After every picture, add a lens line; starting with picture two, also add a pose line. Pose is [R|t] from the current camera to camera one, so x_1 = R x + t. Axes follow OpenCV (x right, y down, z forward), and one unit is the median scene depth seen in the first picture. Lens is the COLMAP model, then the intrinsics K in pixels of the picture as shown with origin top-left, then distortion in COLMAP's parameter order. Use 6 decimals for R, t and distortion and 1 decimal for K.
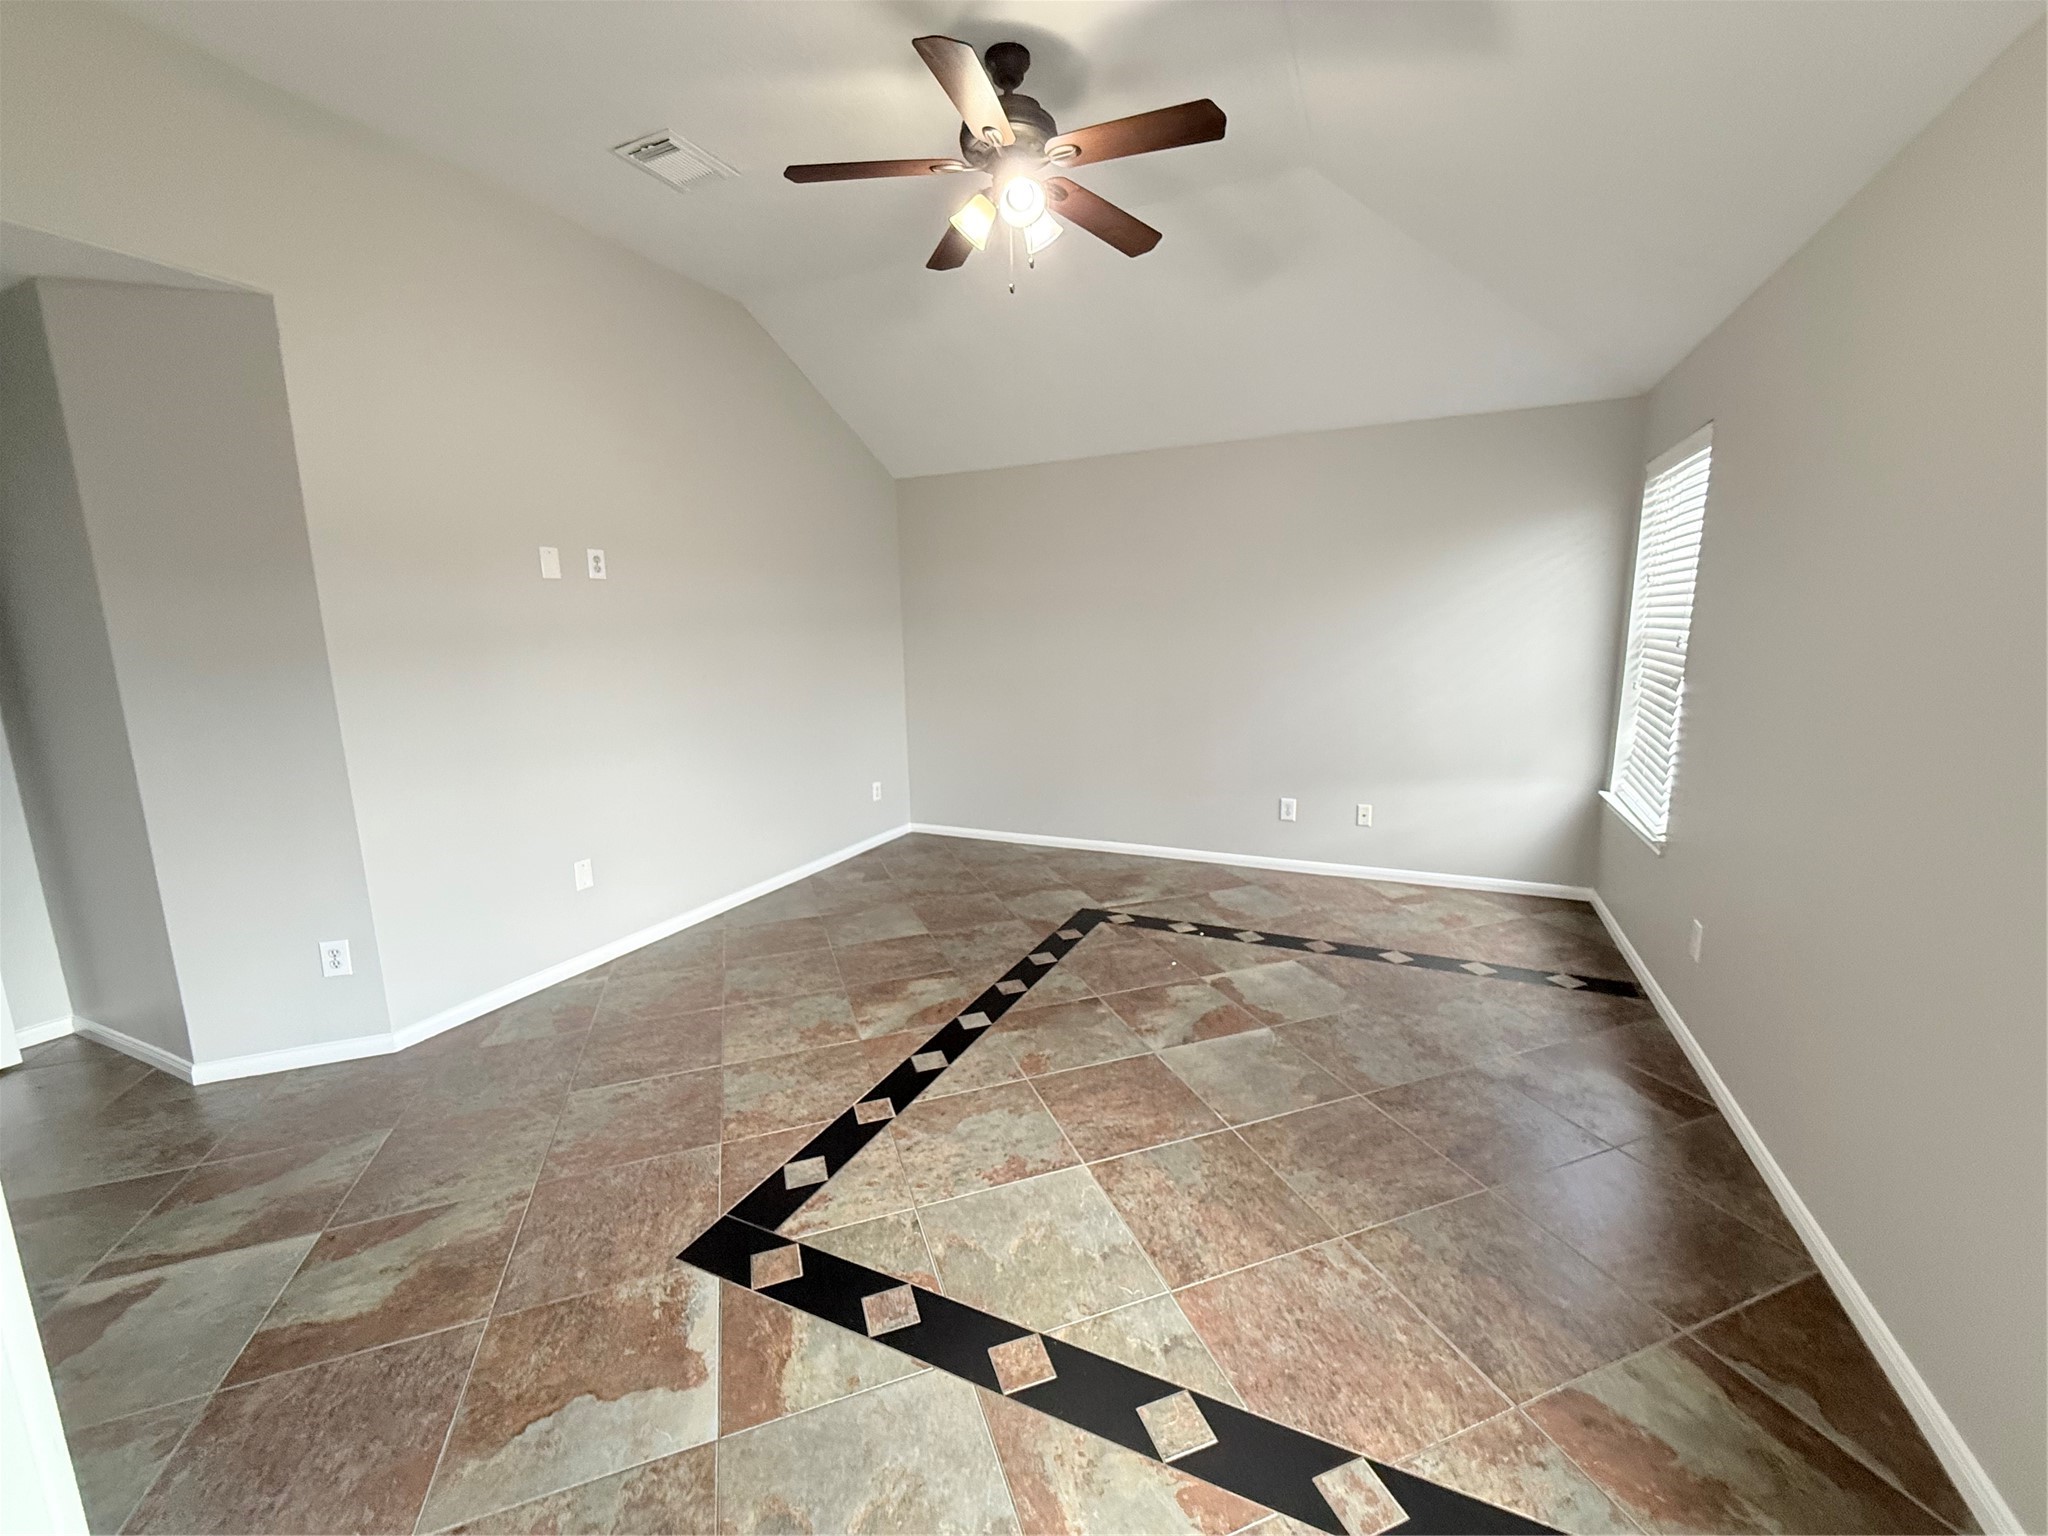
lens RADIAL K [[822.6, 0, 1028.2], [0, 822.6, 771.2], [0, 0, 1]] dist [0.003066, 0.000245]
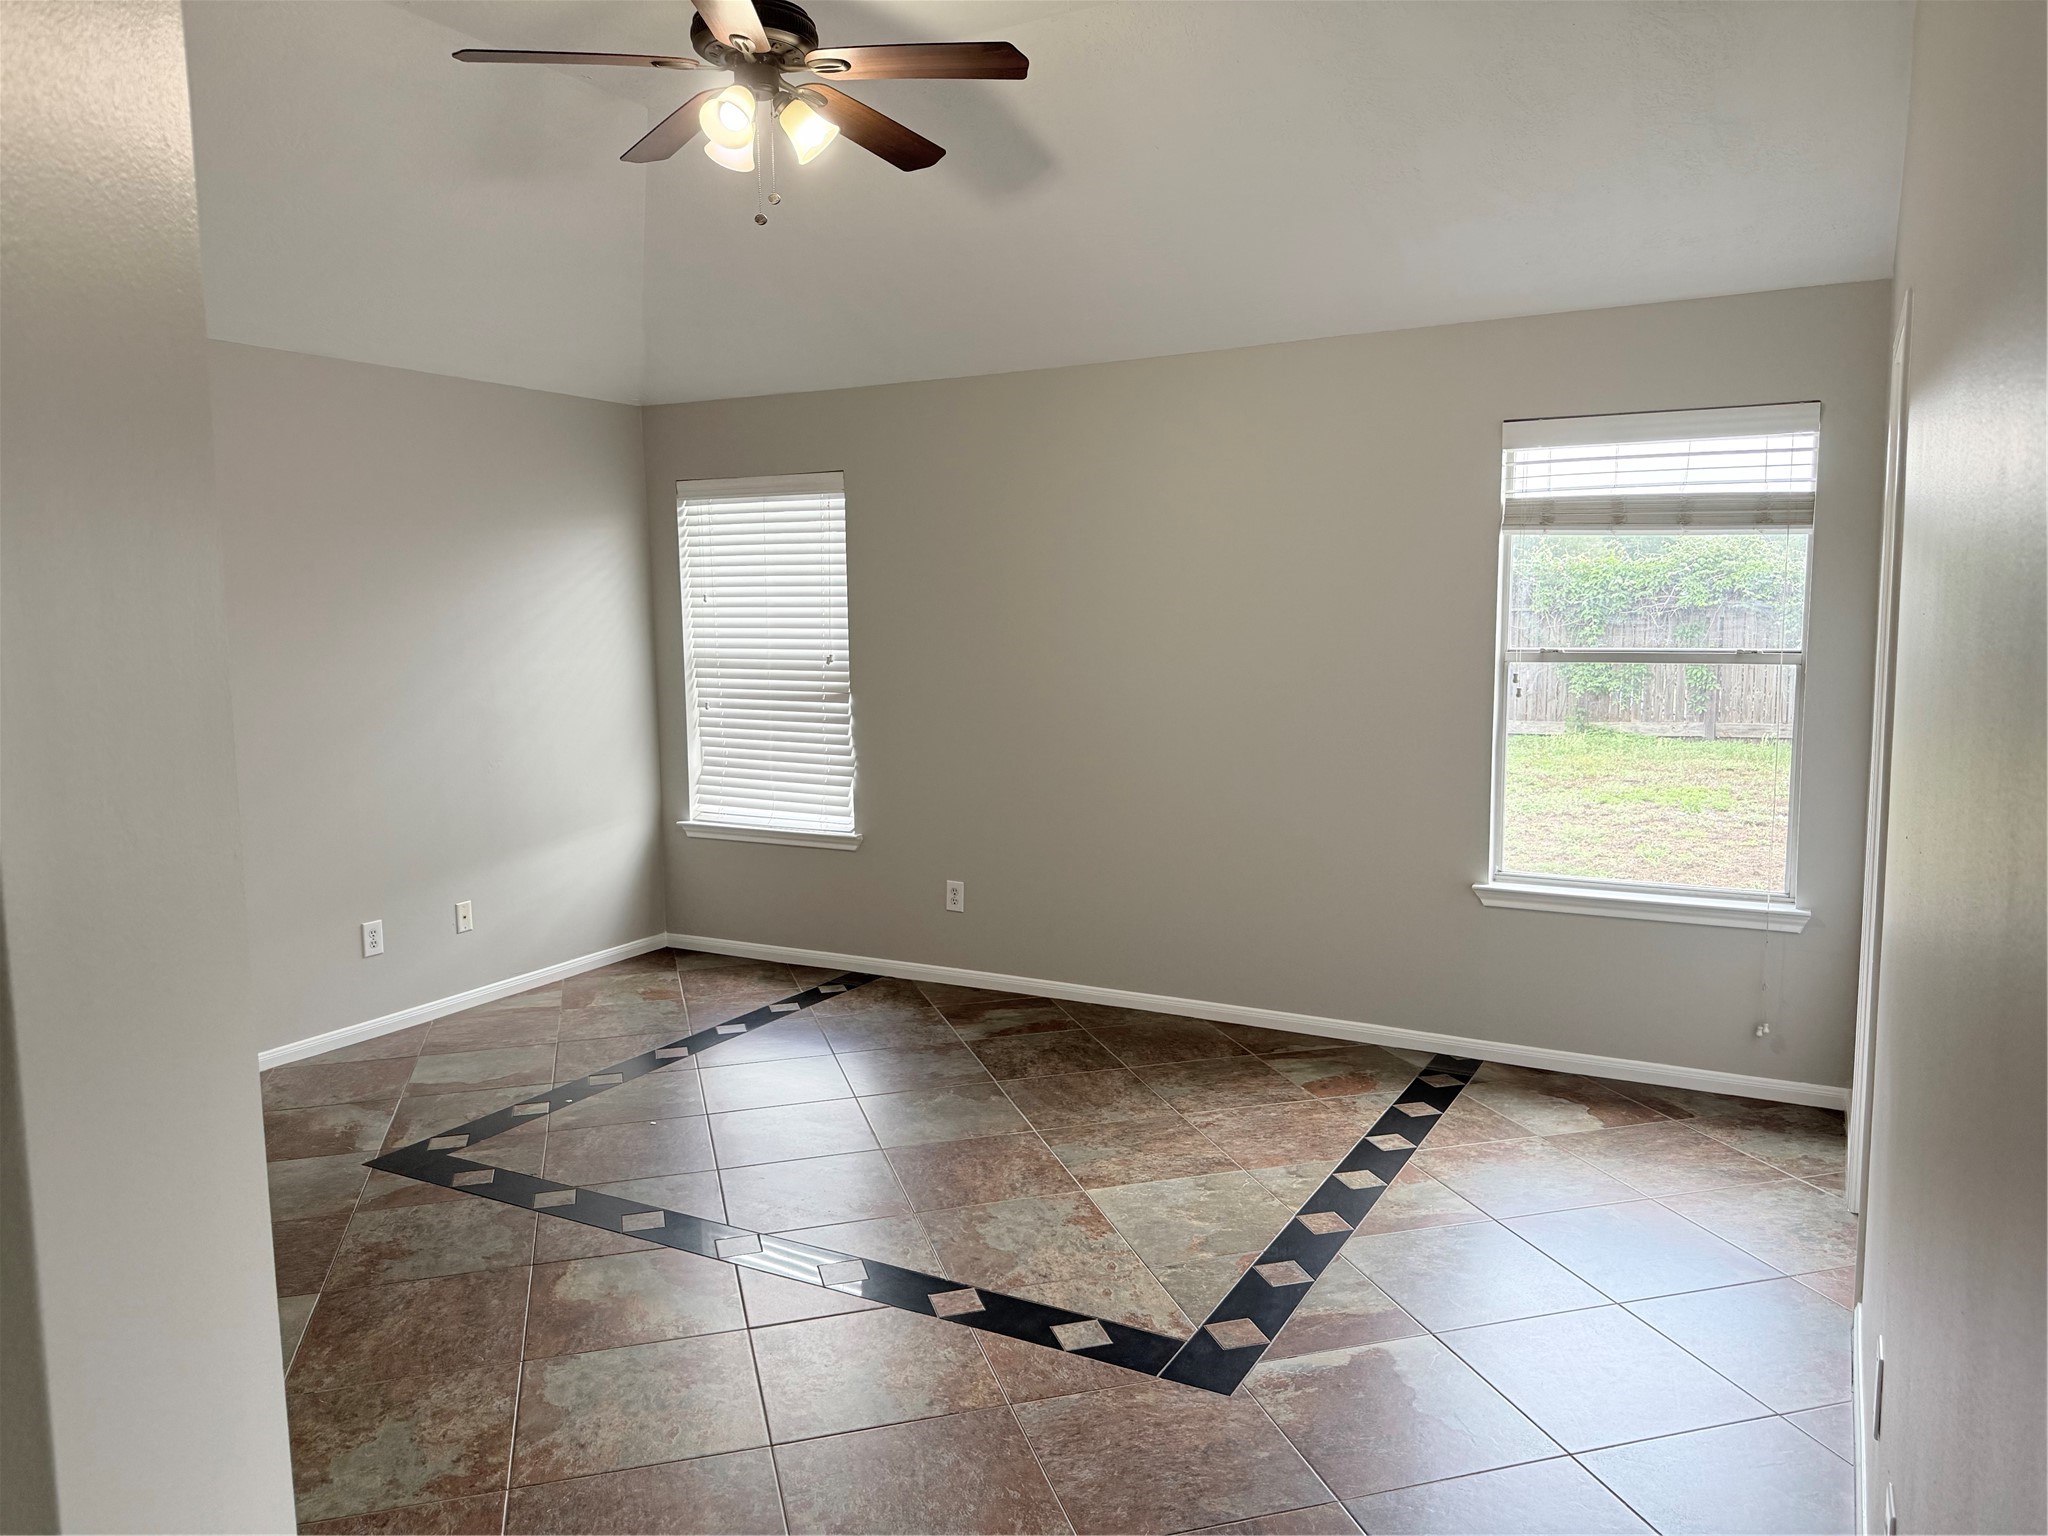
lens RADIAL K [[1433.5, 0, 1017.9], [0, 1433.5, 769.6], [0, 0, 1]] dist [0.109840, -0.123965]
pose [[0.076190, -0.099093, 0.992157, -1.209473], [0.184870, 0.979201, 0.083602, -0.133685], [-0.979805, 0.177050, 0.092925, 0.621253]]
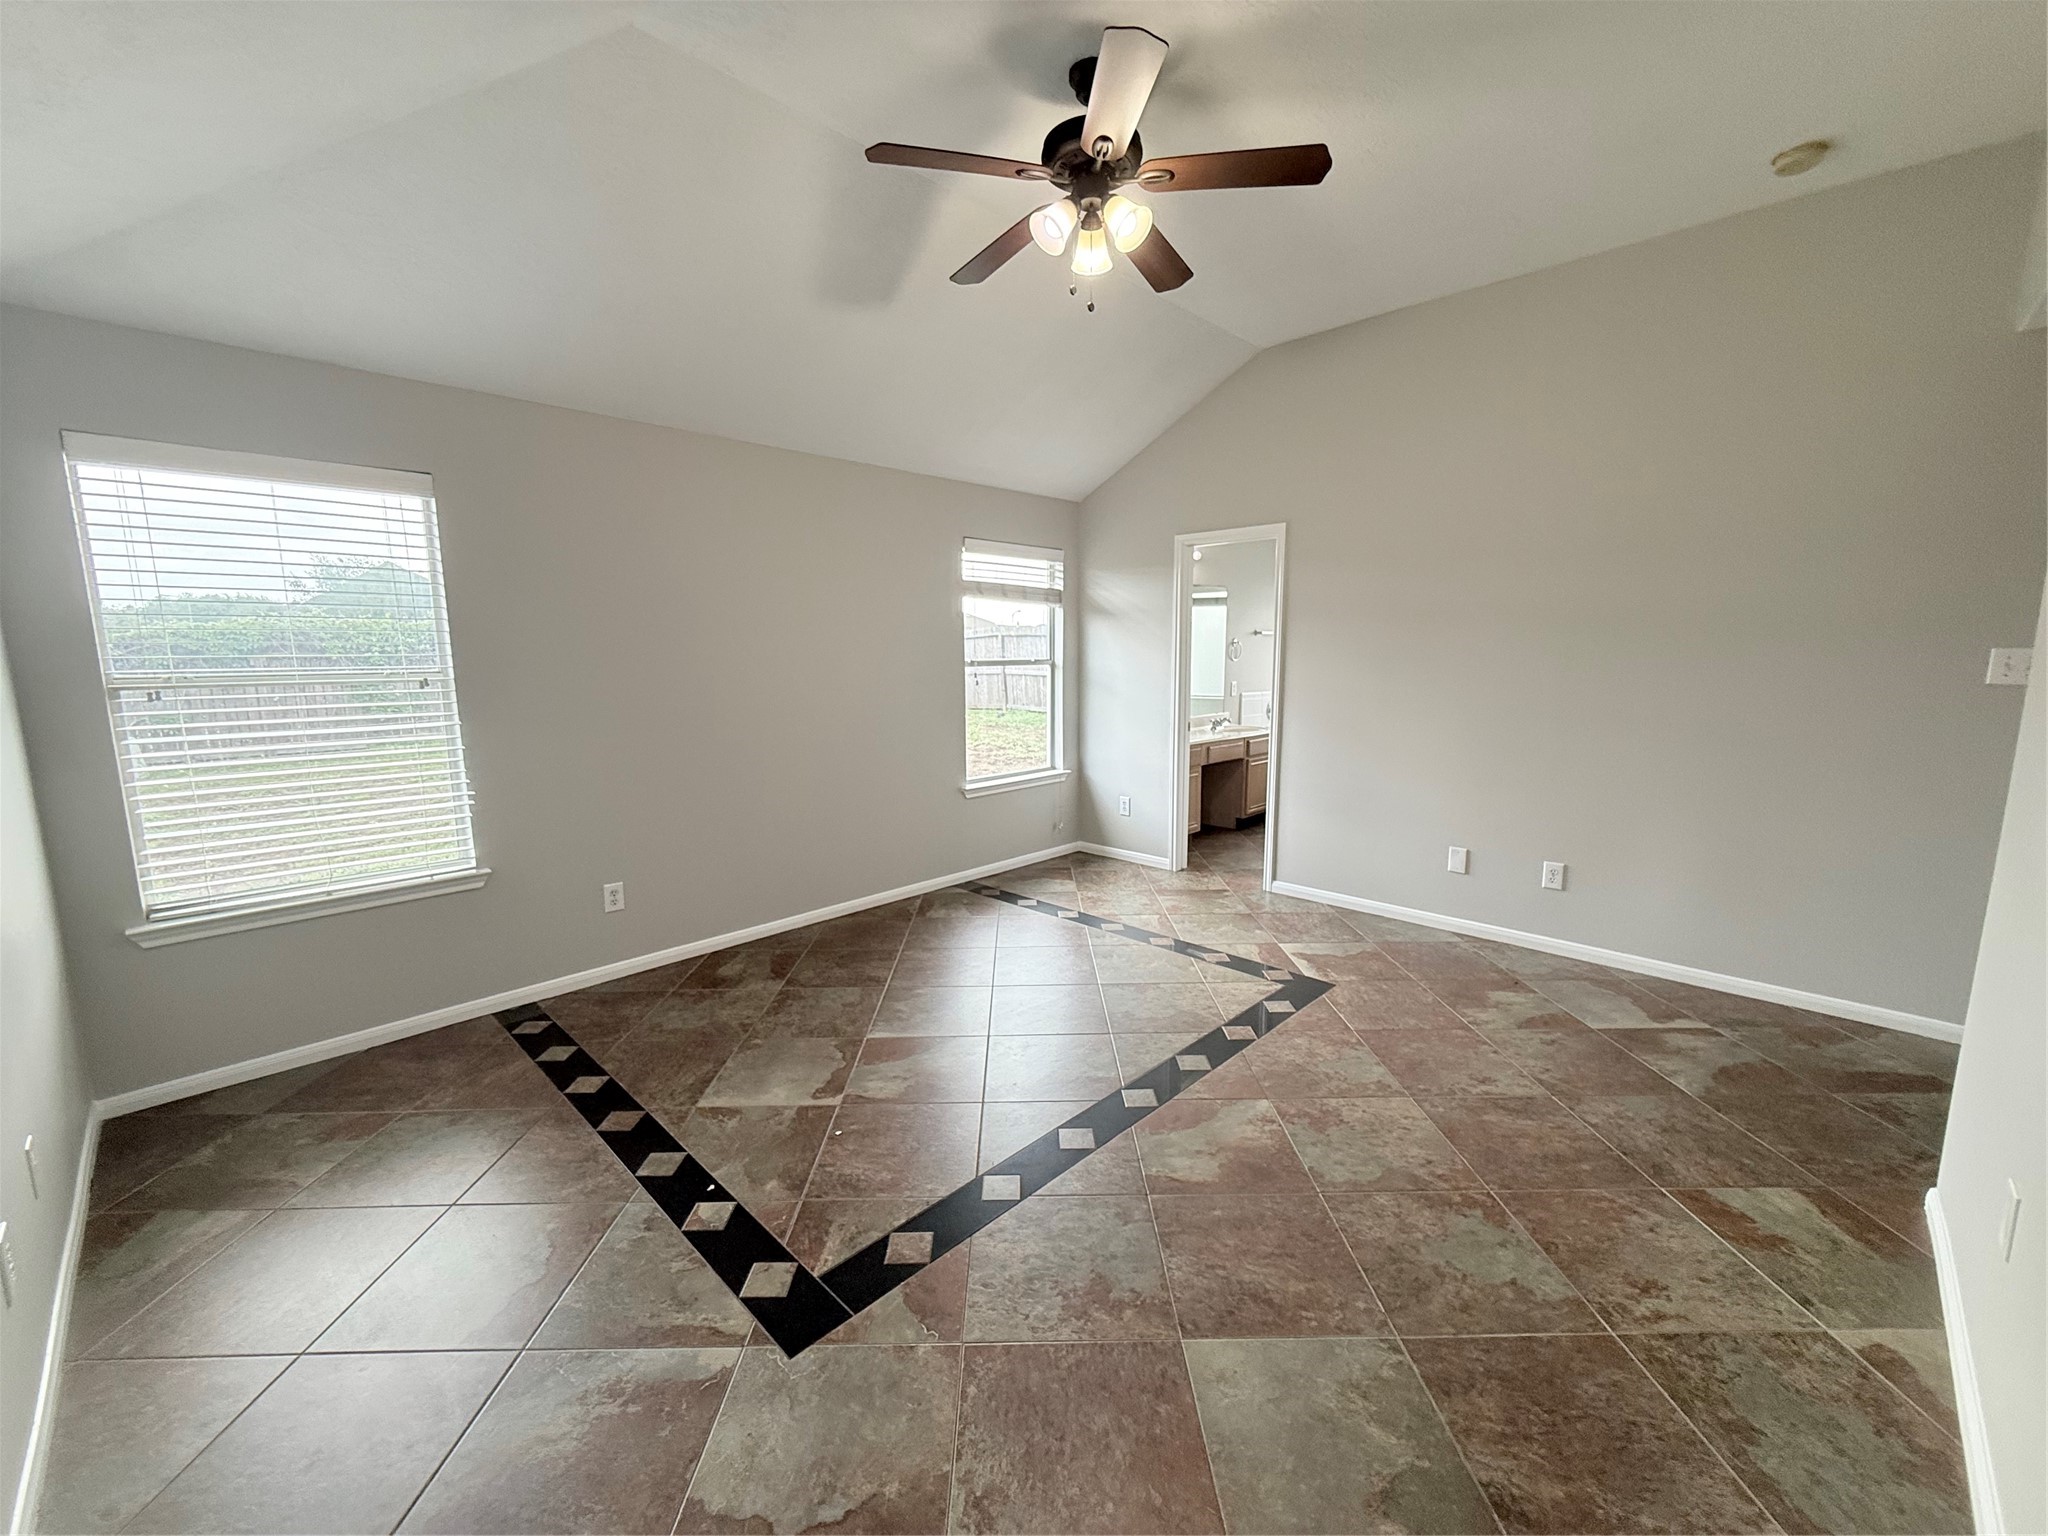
lens RADIAL K [[815.5, 0, 1024.1], [0, 815.5, 775.0], [0, 0, 1]] dist [0.014232, 0.000025]
pose [[-0.941534, -0.027504, 0.335794, -0.241375], [0.081897, 0.948086, 0.307286, -0.313366], [-0.326813, 0.316821, -0.890403, 1.762859]]
